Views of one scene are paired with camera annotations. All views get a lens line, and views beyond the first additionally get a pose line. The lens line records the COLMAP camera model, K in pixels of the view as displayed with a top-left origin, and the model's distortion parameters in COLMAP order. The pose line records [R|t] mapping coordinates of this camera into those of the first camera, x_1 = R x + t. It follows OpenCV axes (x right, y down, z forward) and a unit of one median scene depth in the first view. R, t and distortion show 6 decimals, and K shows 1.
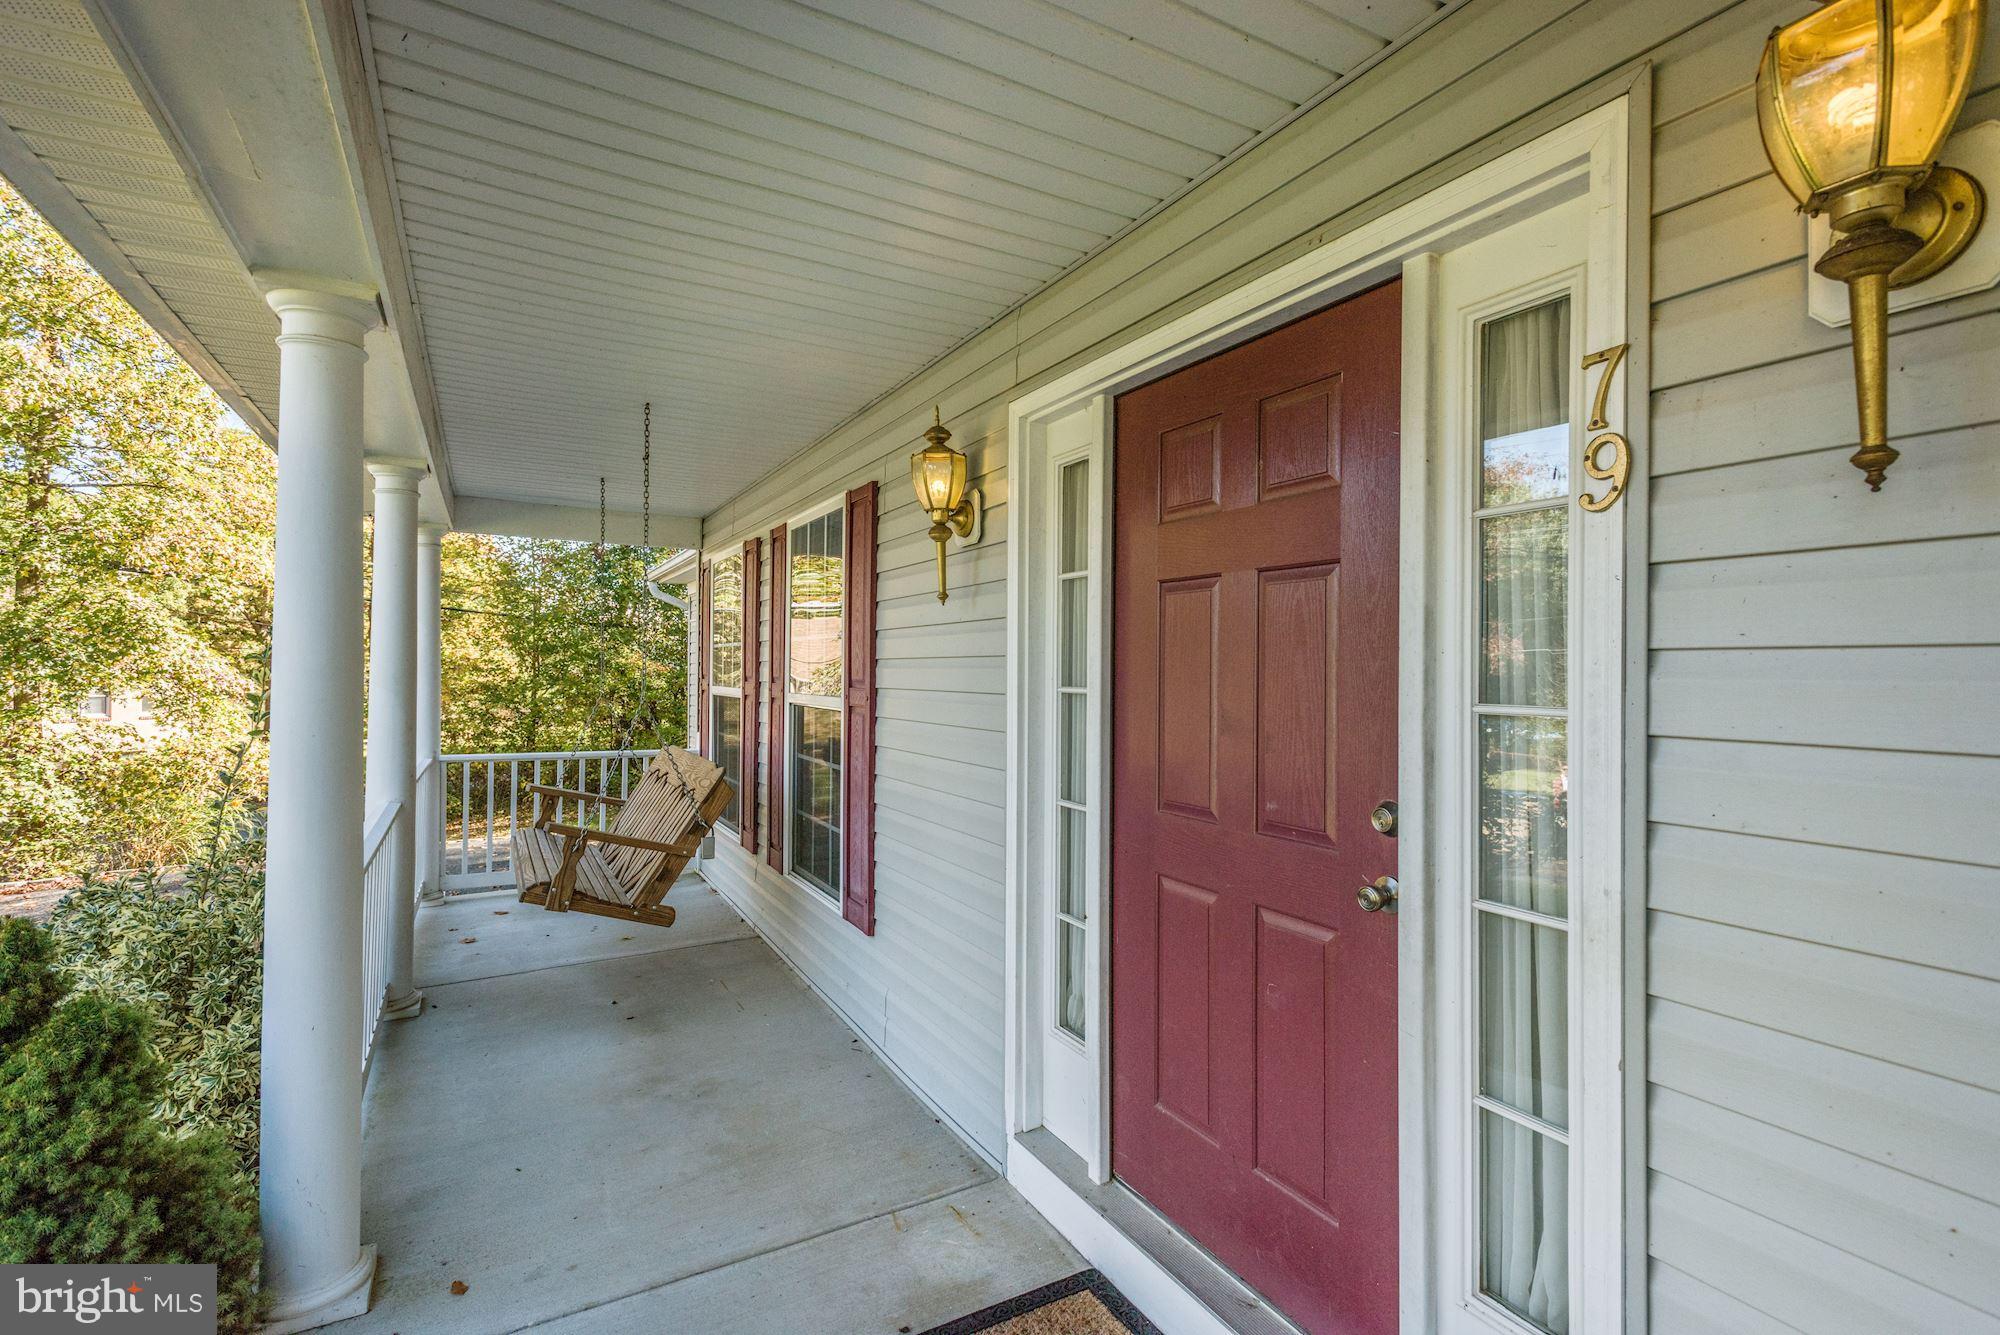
lens RADIAL K [[967.8, 0, 1000.0], [0, 967.8, 667.5], [0, 0, 1]] dist [-0.000354, 0.000108]
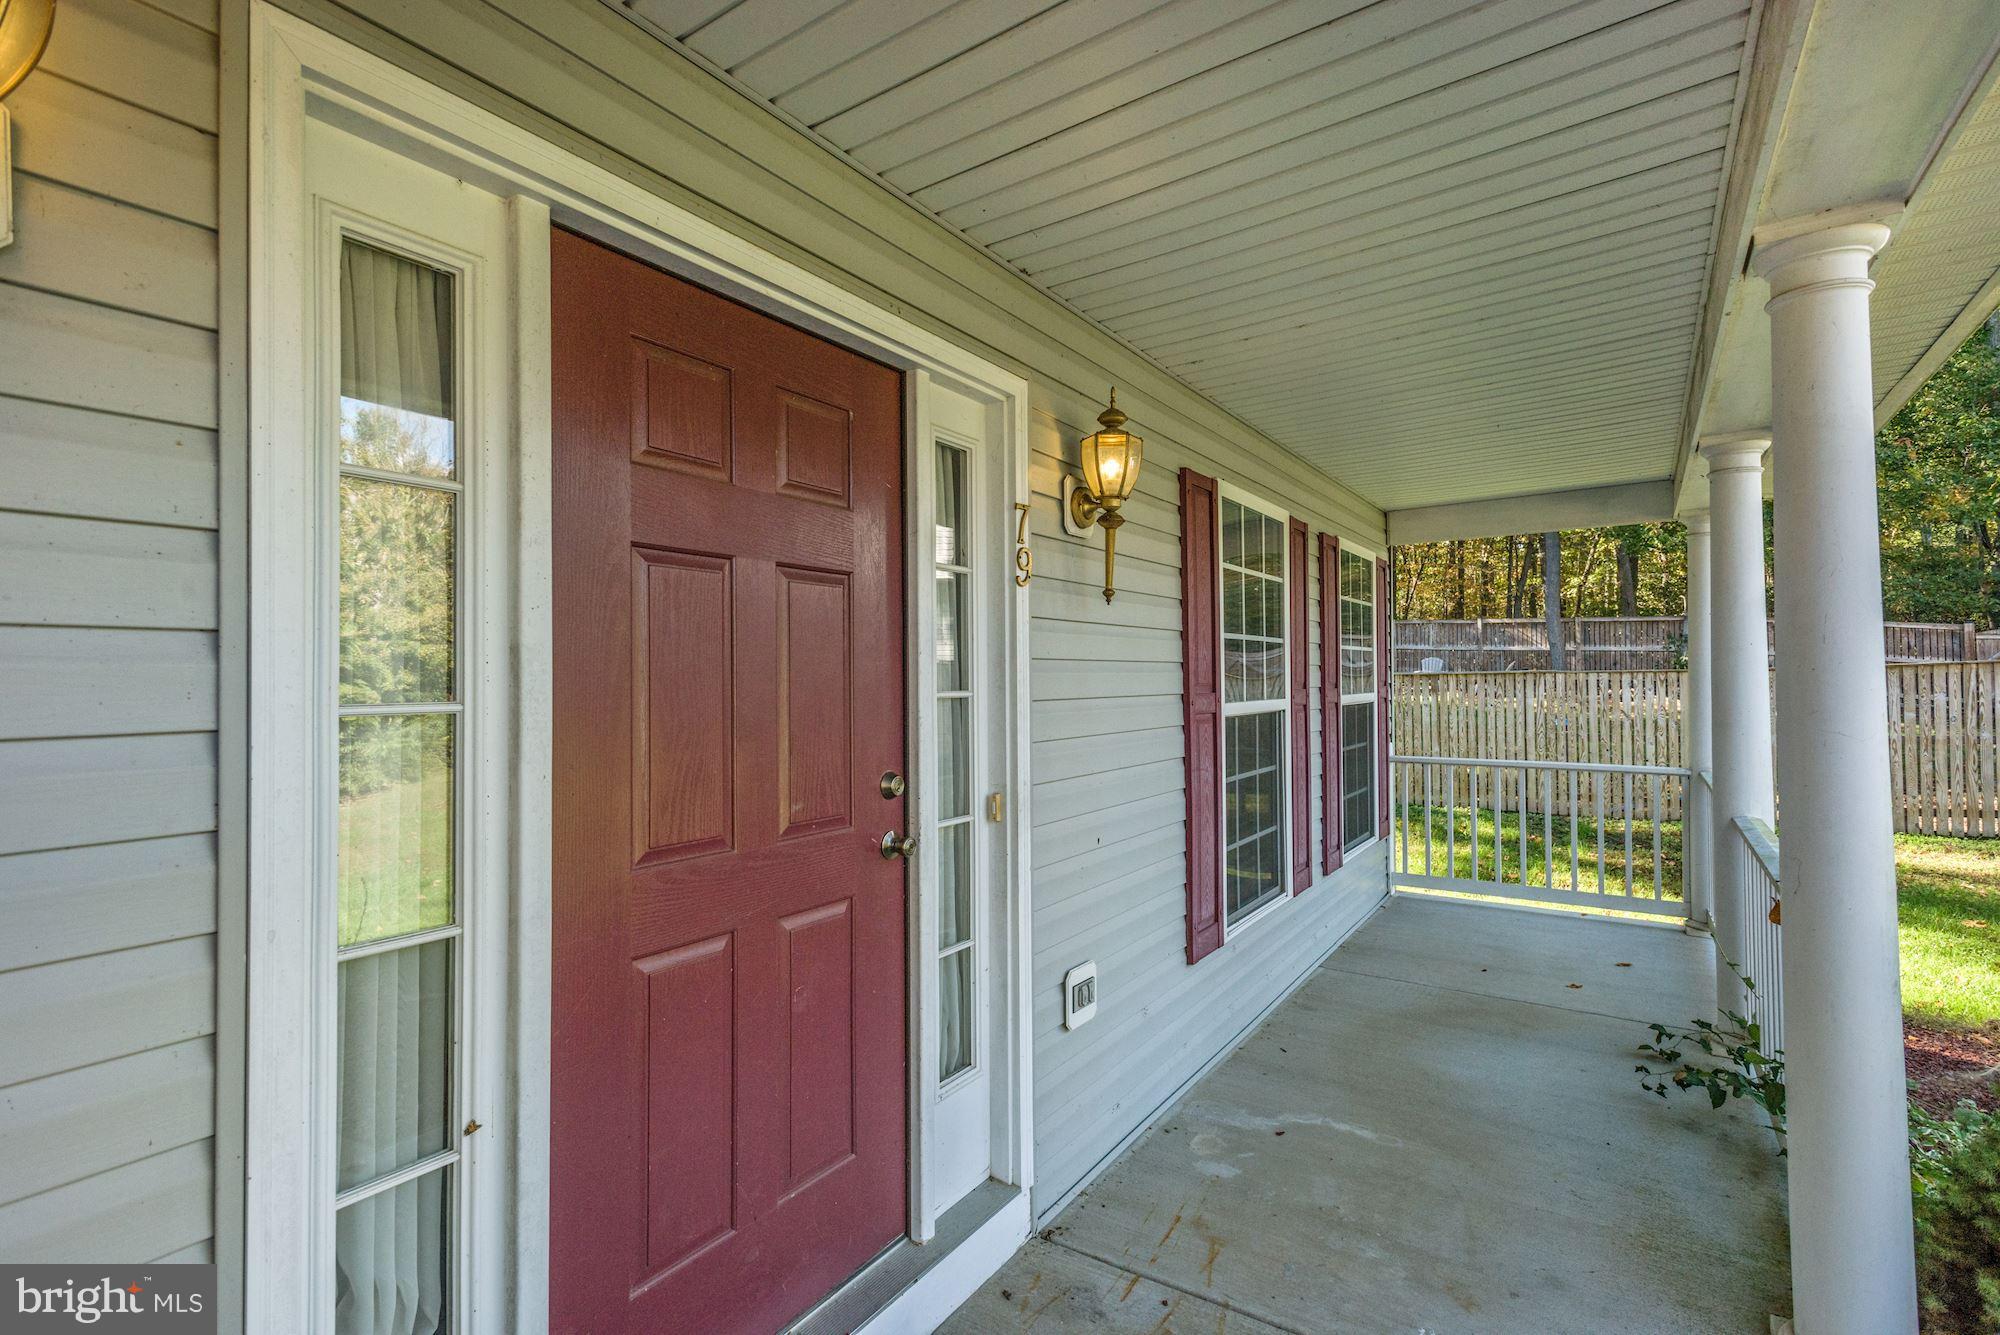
lens RADIAL K [[994.6, 0, 1002.7], [0, 994.6, 630.1], [0, 0, 1]] dist [0.003311, 0.000423]
pose [[-0.502135, 0.022175, 0.864505, -0.676527], [-0.009746, 0.999463, -0.031297, -0.006777], [-0.864734, -0.024141, -0.501649, 1.280369]]
